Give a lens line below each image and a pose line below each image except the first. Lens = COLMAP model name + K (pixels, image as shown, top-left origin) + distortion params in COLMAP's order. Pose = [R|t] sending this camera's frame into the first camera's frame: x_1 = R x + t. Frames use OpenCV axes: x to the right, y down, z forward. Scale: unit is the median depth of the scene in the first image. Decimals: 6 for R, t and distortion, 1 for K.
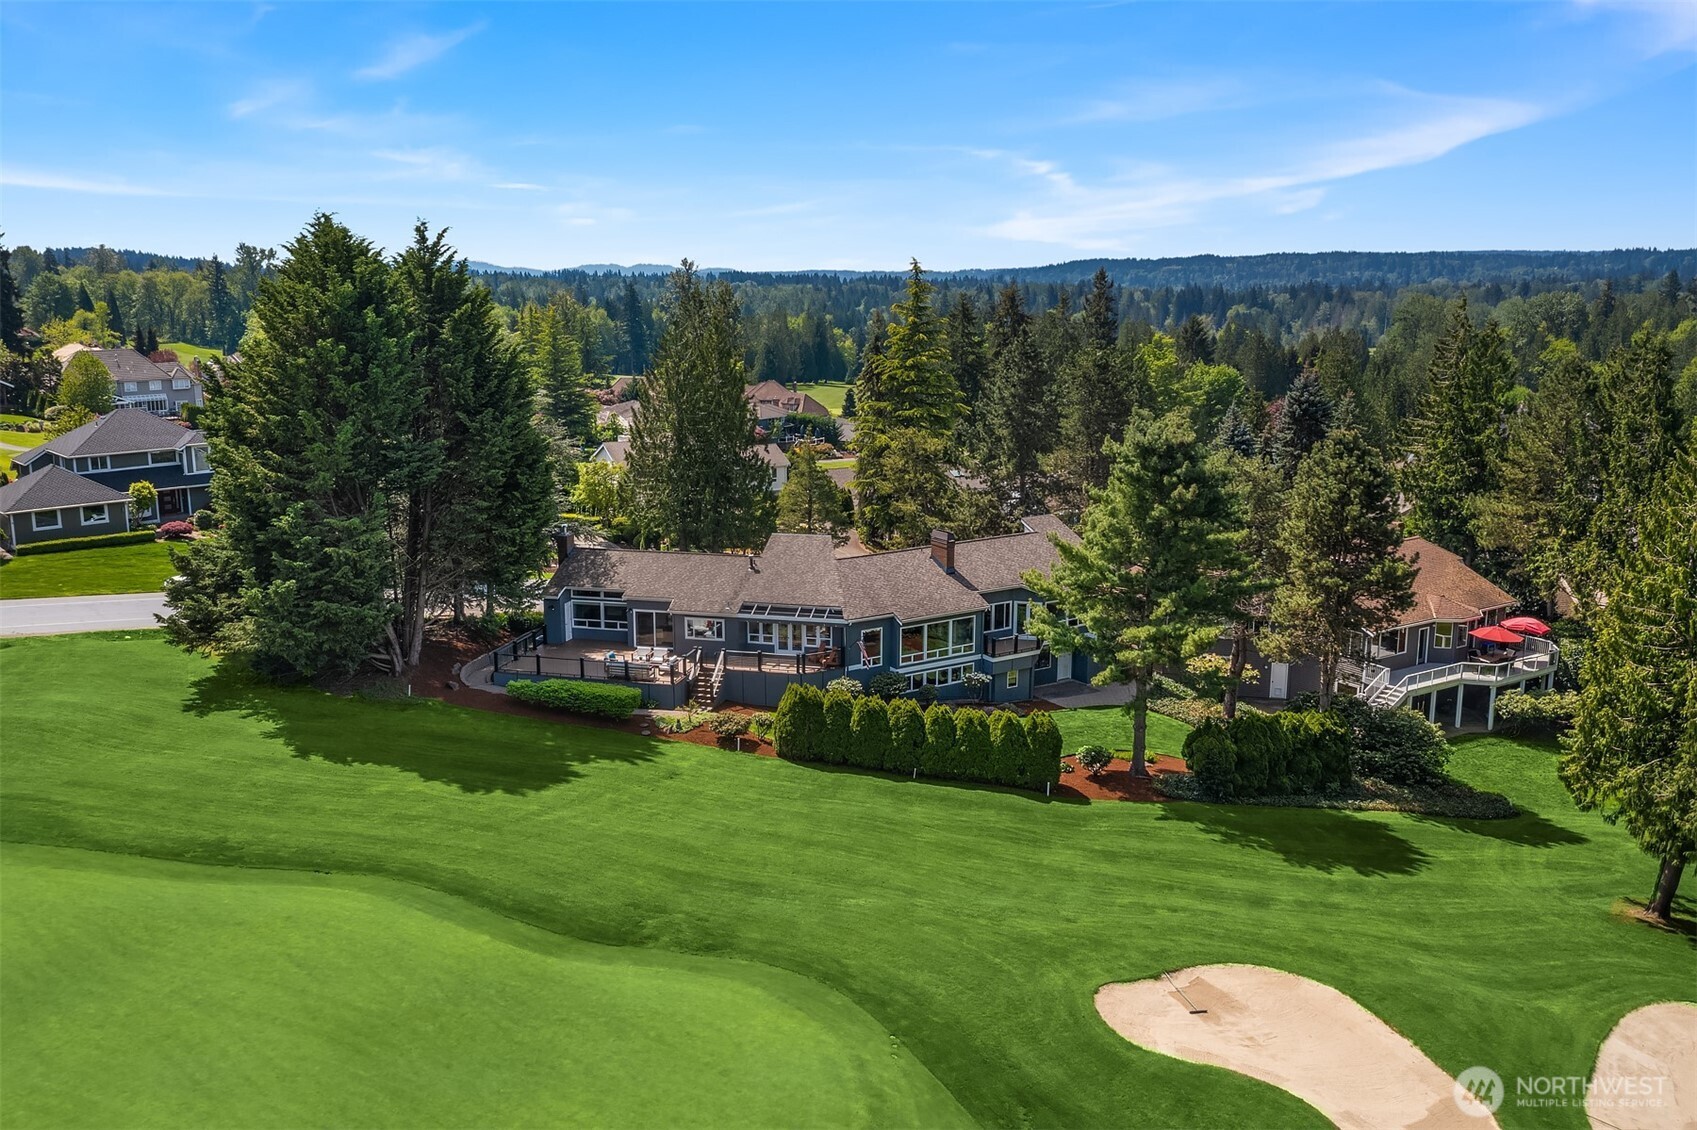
lens RADIAL K [[1392.2, 0, 818.9], [0, 1392.2, 533.8], [0, 0, 1]] dist [-0.009899, 0.004490]
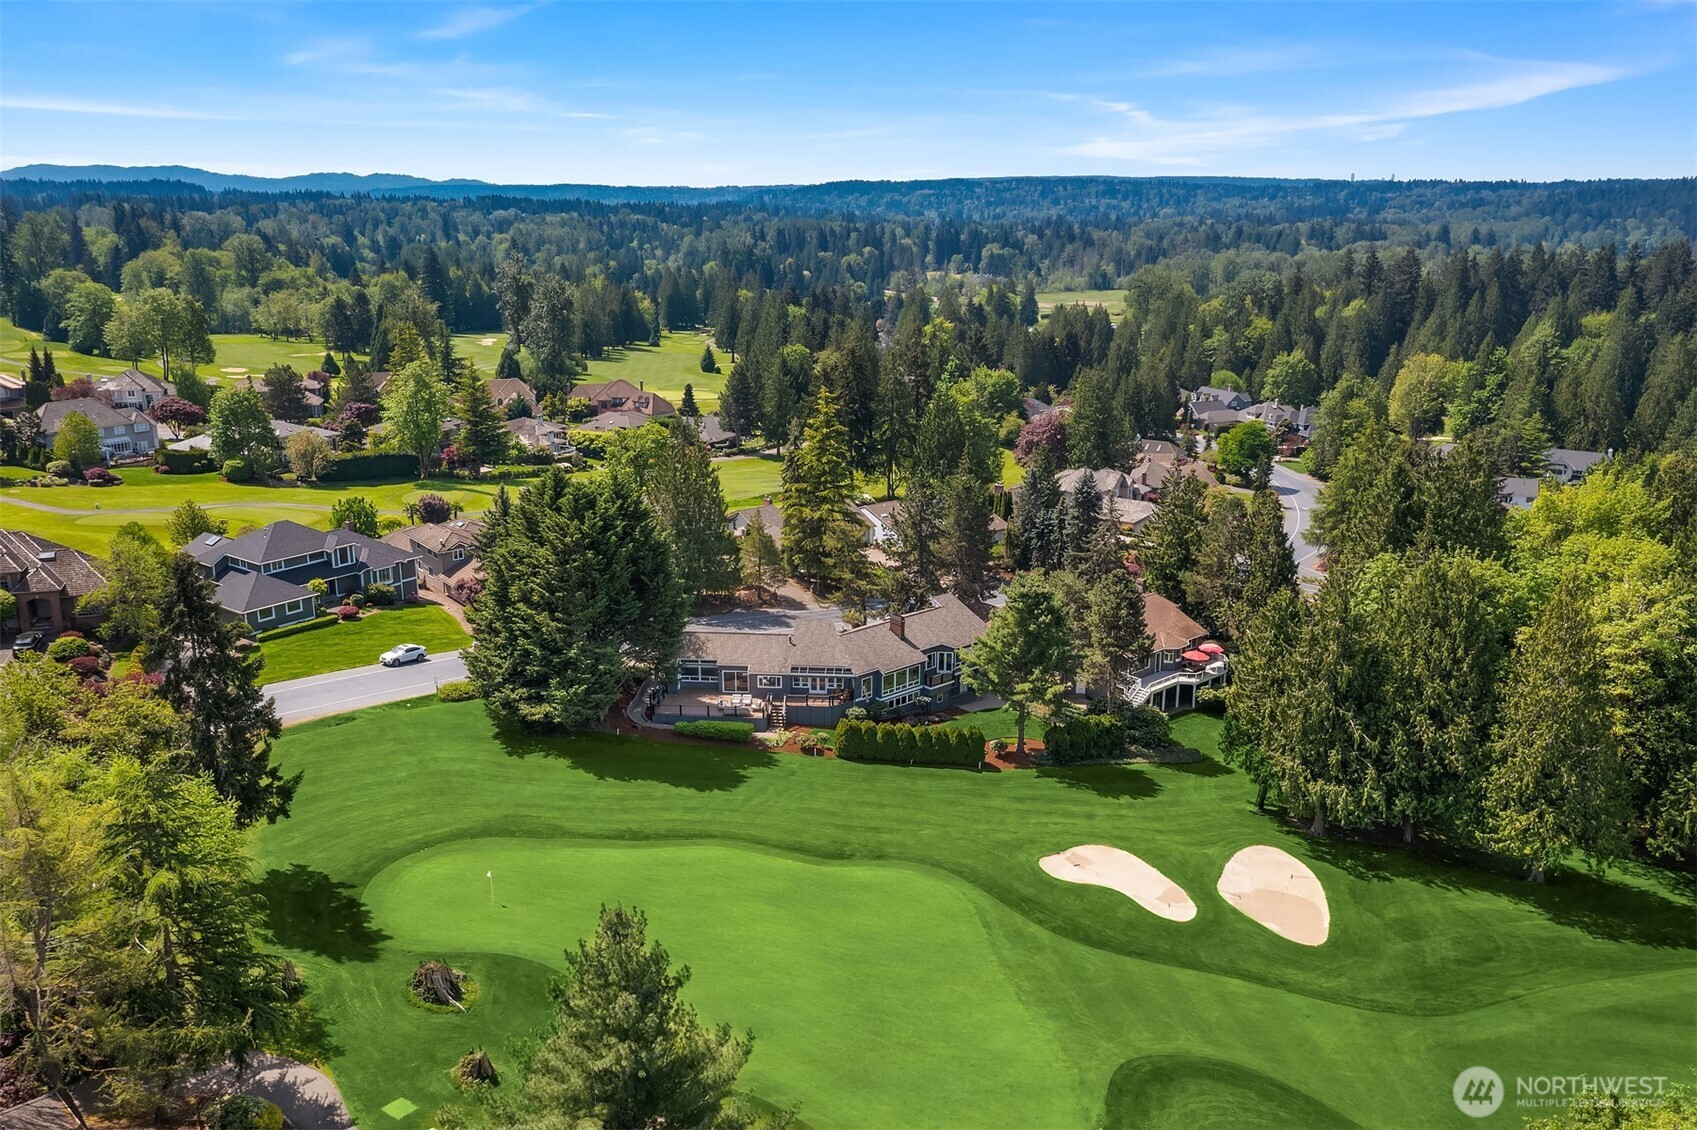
lens RADIAL K [[1392.2, 0, 818.9], [0, 1392.2, 533.8], [0, 0, 1]] dist [-0.009899, 0.004490]
pose [[0.984635, -0.046522, 0.168317, -0.324637], [0.035530, 0.997070, 0.067739, -0.246518], [-0.170975, -0.060718, 0.983403, -0.759531]]
